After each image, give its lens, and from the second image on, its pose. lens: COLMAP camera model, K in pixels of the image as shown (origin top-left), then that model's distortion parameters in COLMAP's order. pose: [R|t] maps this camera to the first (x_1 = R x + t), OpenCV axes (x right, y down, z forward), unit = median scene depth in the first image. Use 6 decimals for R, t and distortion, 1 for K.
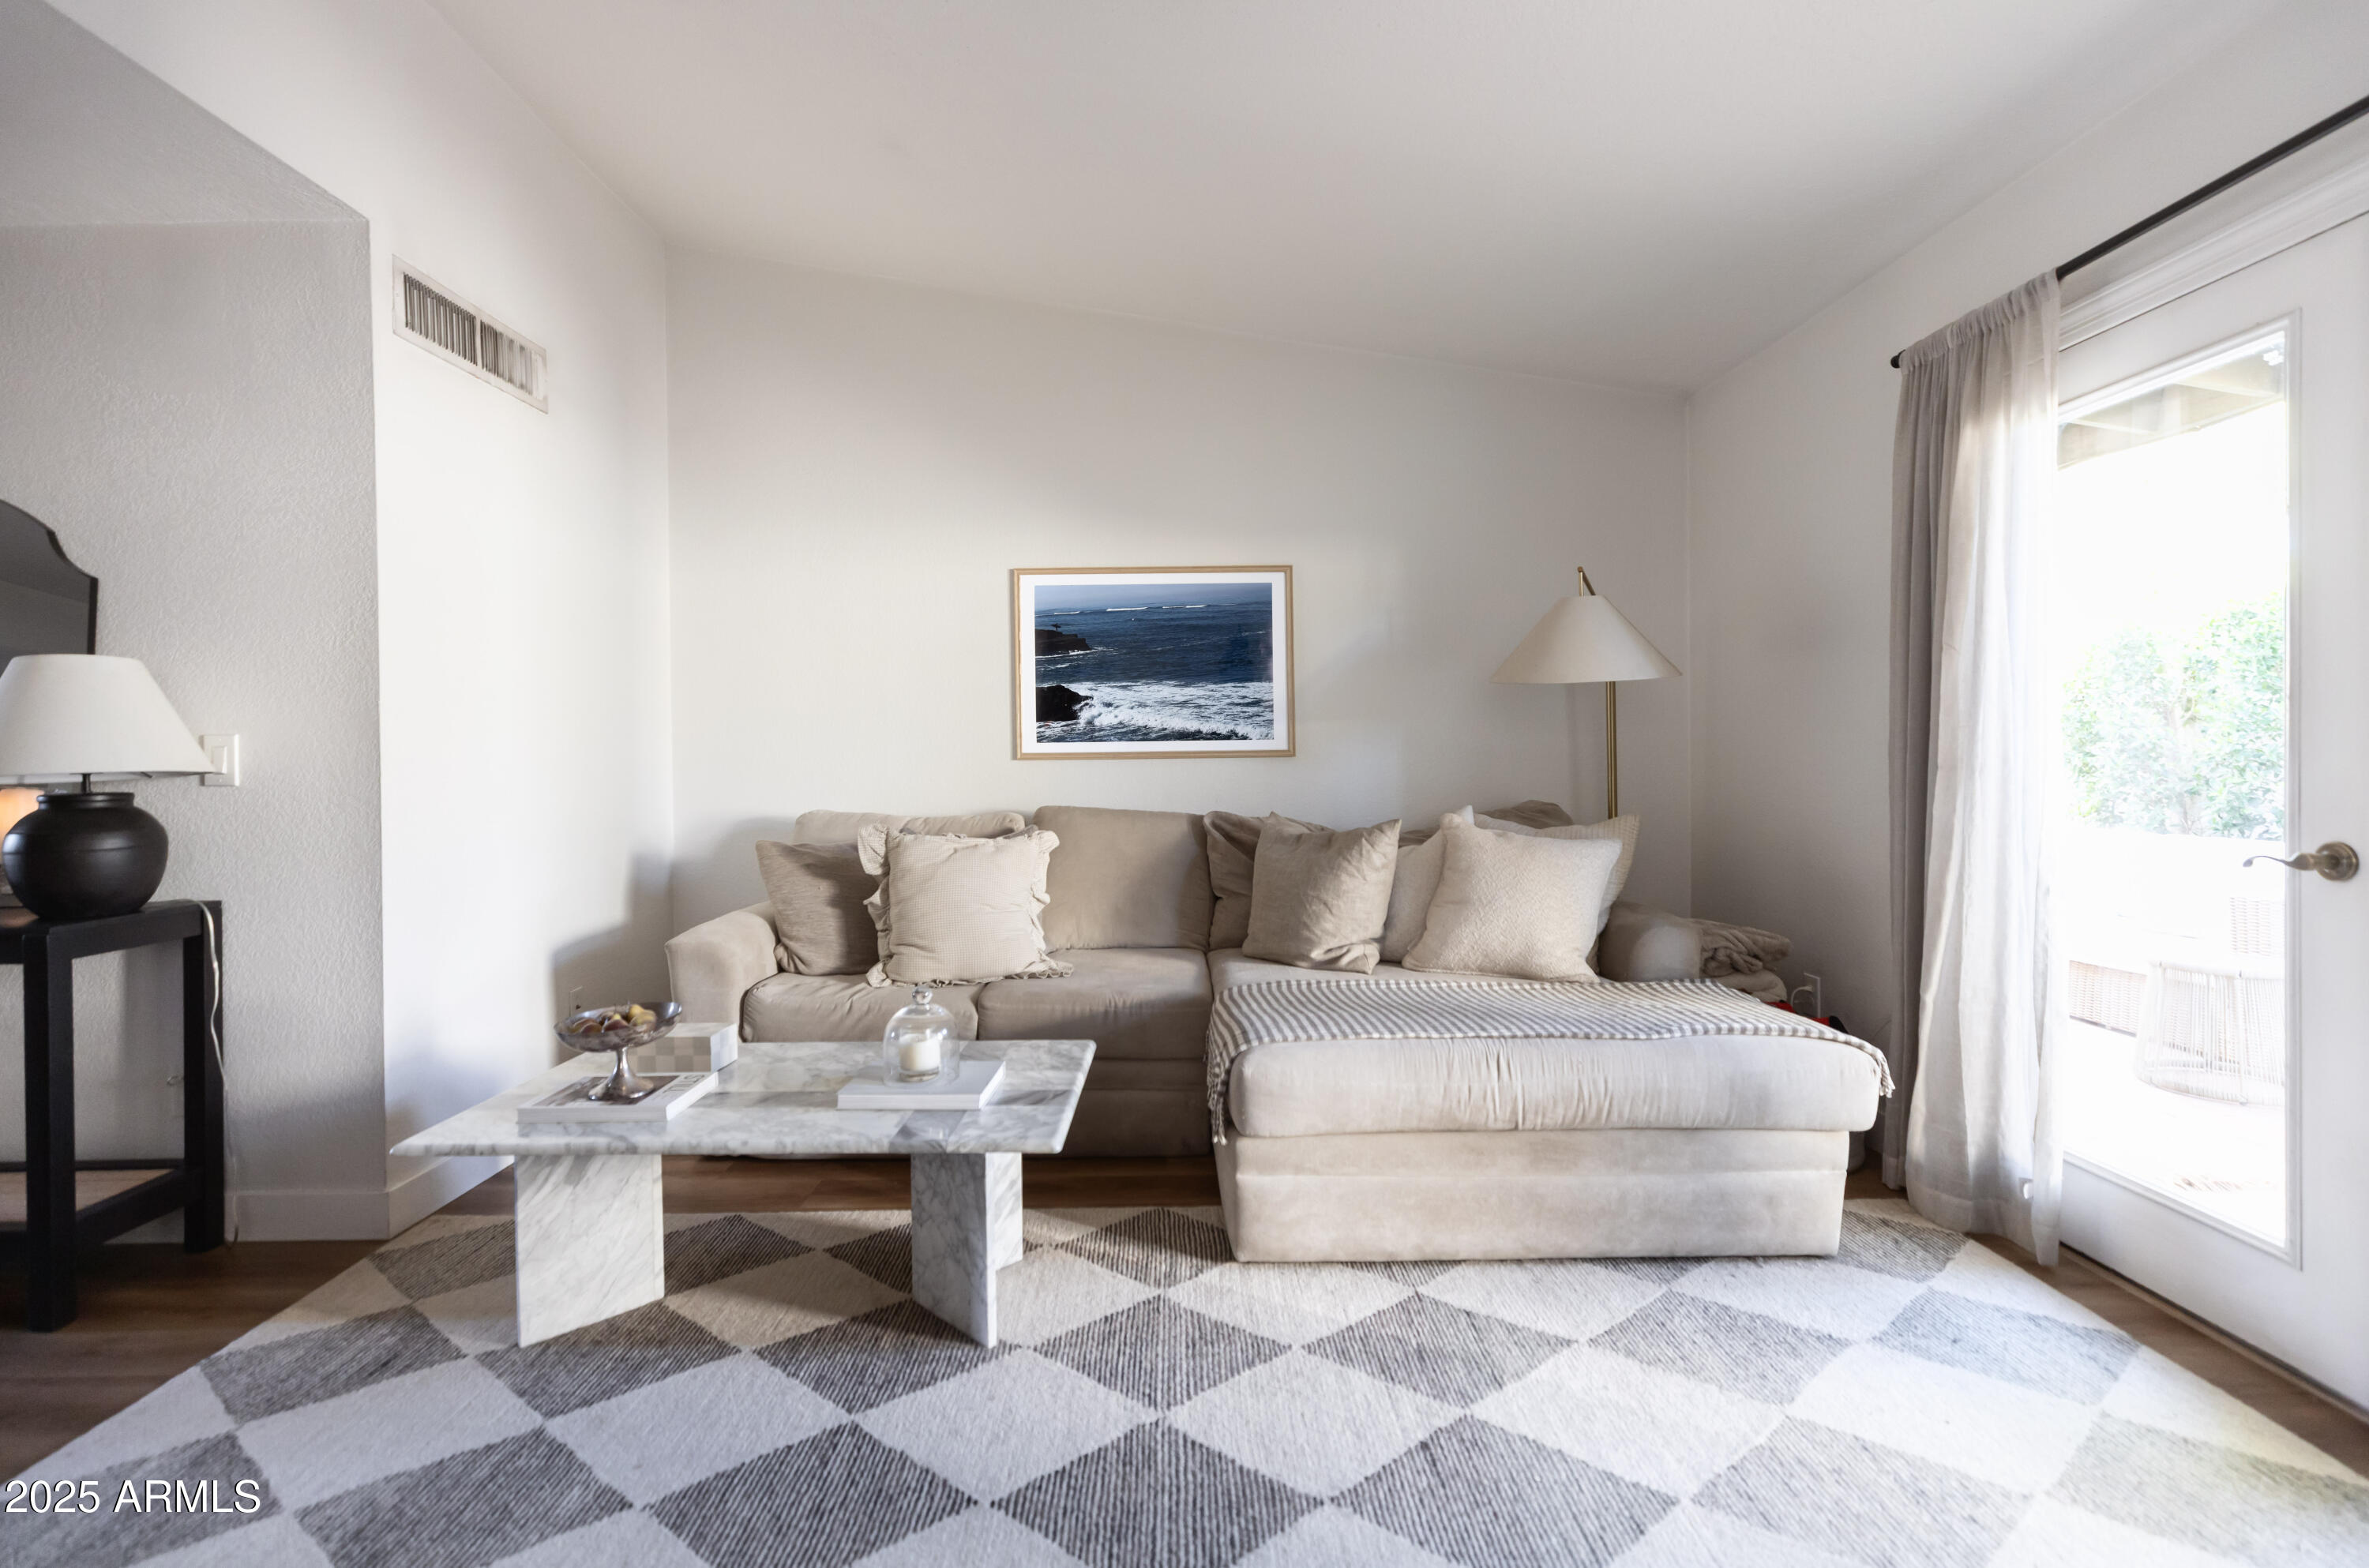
lens RADIAL K [[1108.3, 0, 1178.0], [0, 1108.3, 750.7], [0, 0, 1]] dist [0.003098, 0.000687]
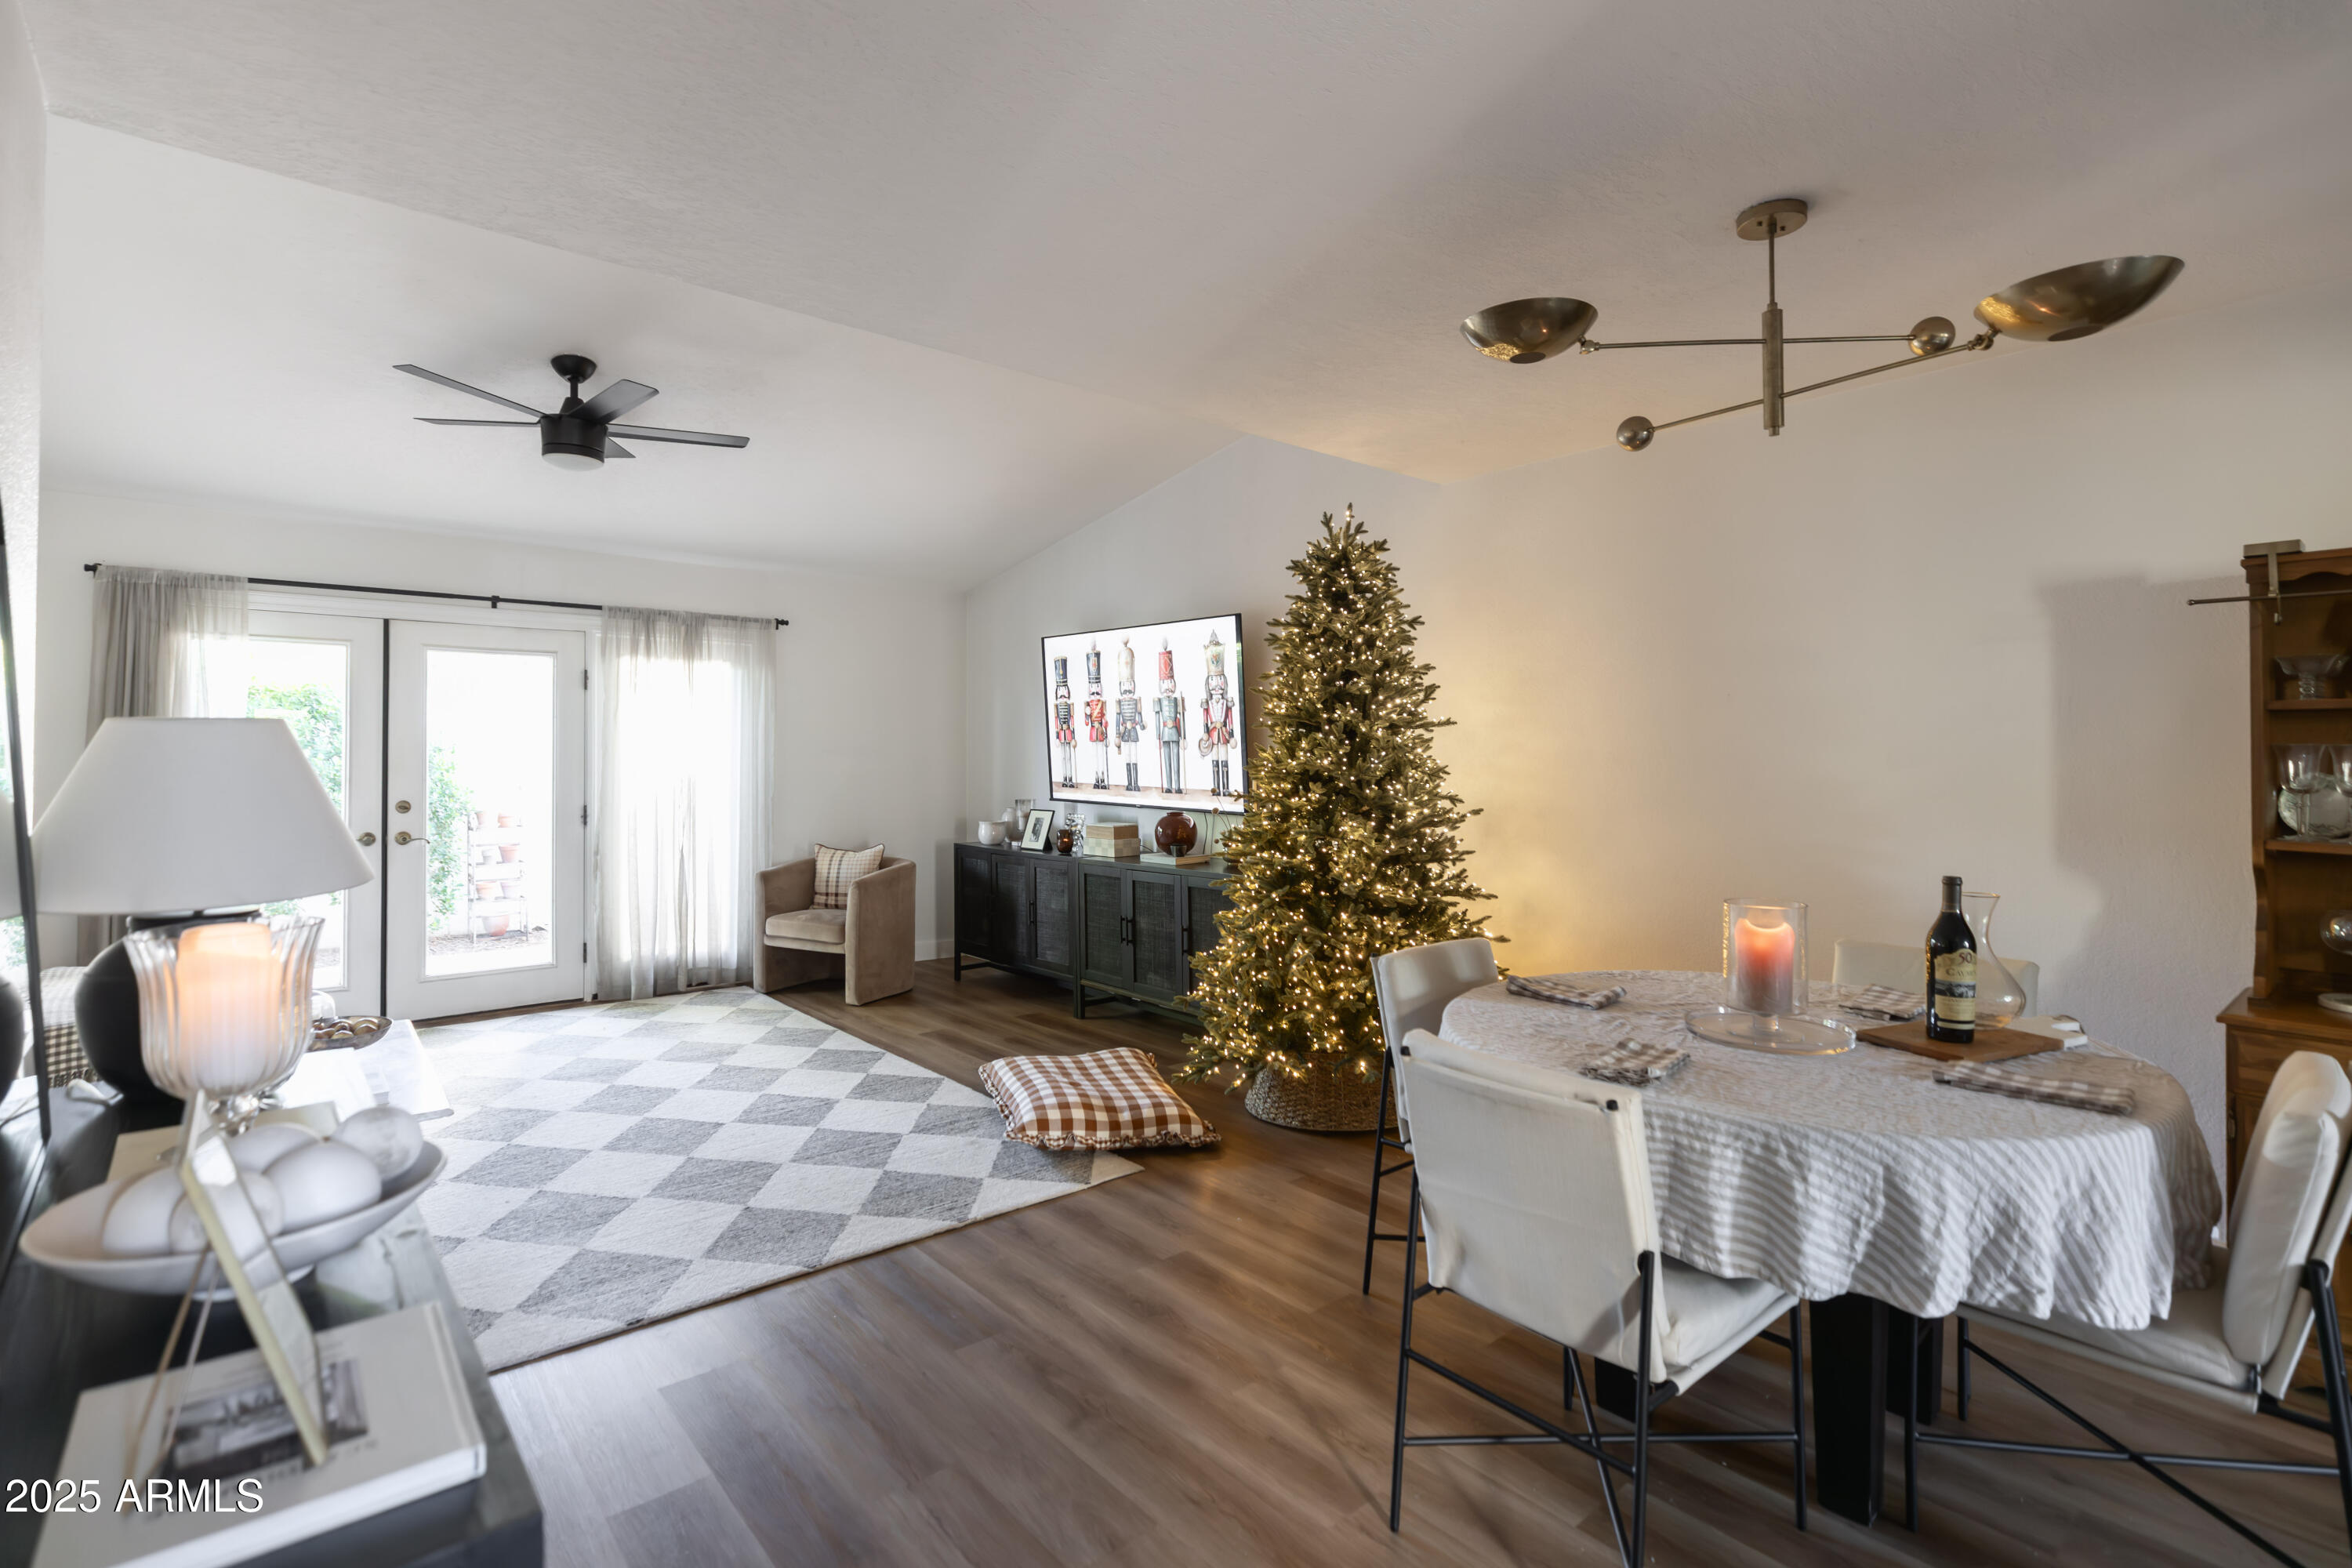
lens RADIAL K [[1088.9, 0, 1175.2], [0, 1088.9, 752.2], [0, 0, 1]] dist [0.000638, 0.000047]
pose [[-0.653408, 0.017058, 0.756813, -1.805914], [0.007342, 0.999842, -0.016197, -0.045179], [-0.756970, -0.005026, -0.653430, 0.937685]]
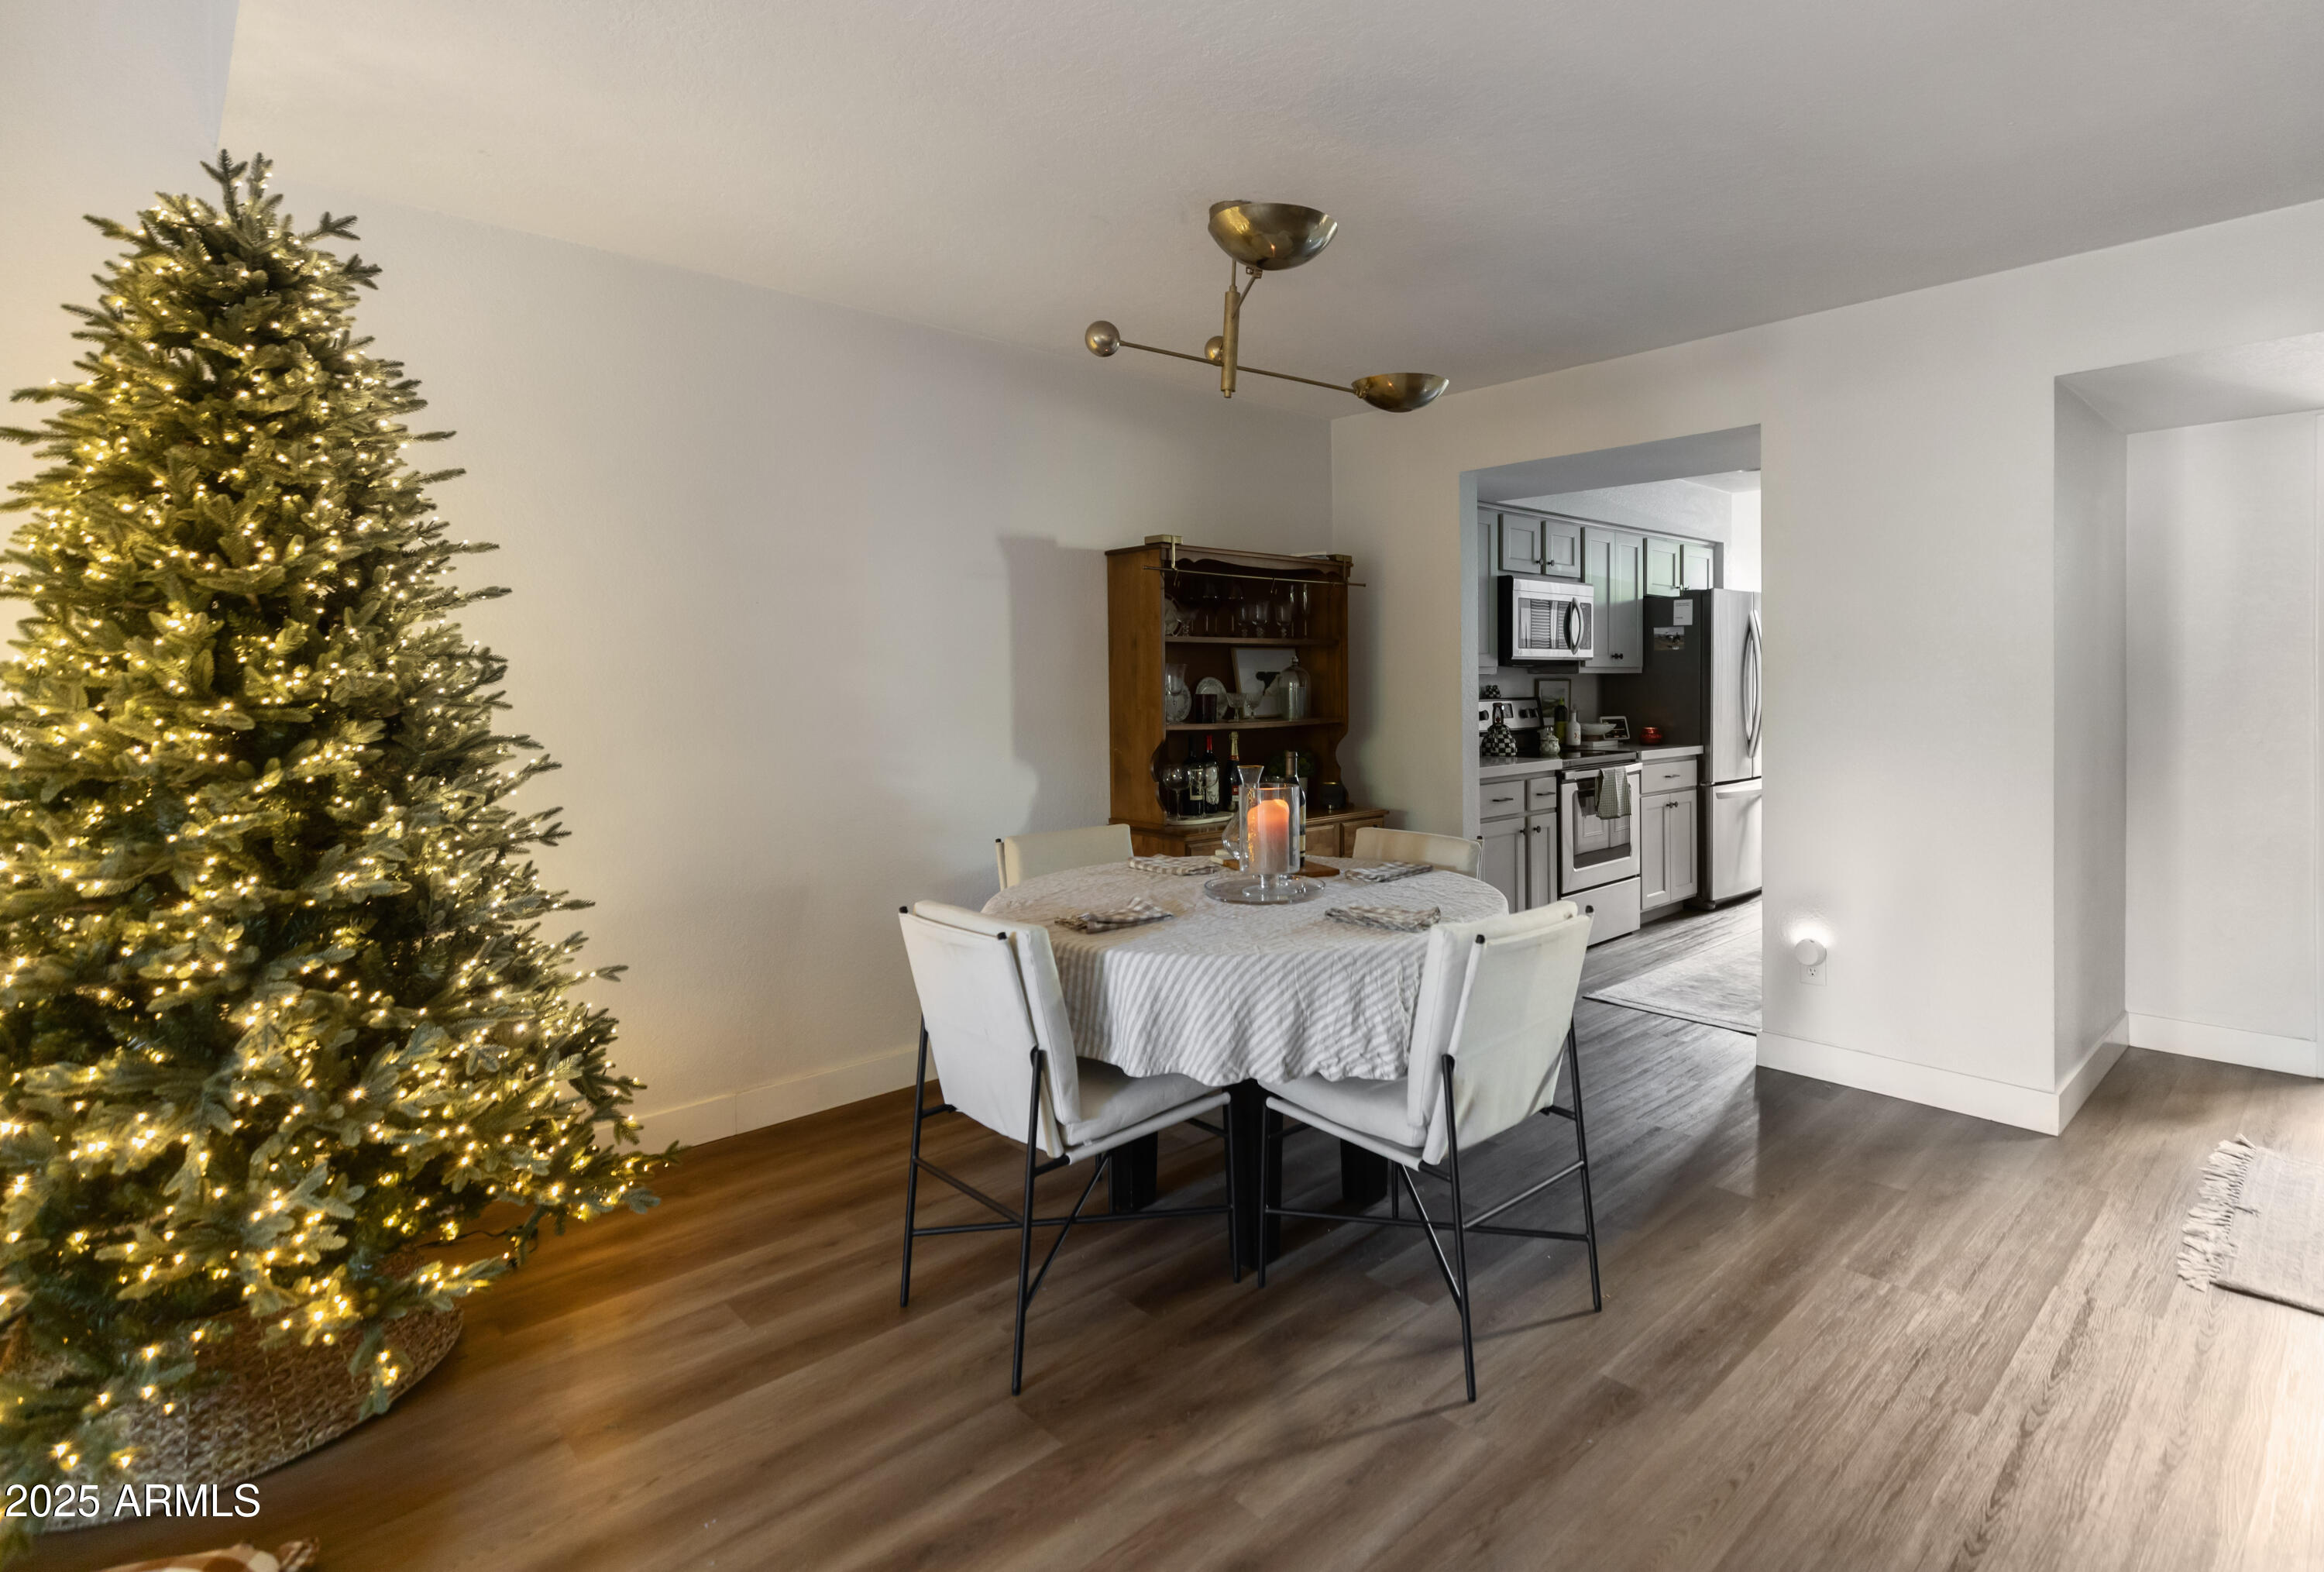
lens RADIAL K [[1156.8, 0, 1268.1], [0, 1156.8, 703.1], [0, 0, 1]] dist [0.019461, -0.000112]
pose [[-0.705256, 0.035403, -0.708068, -0.683265], [0.021310, 0.999360, 0.028742, -0.048795], [0.708632, 0.005182, -0.705559, 0.818862]]
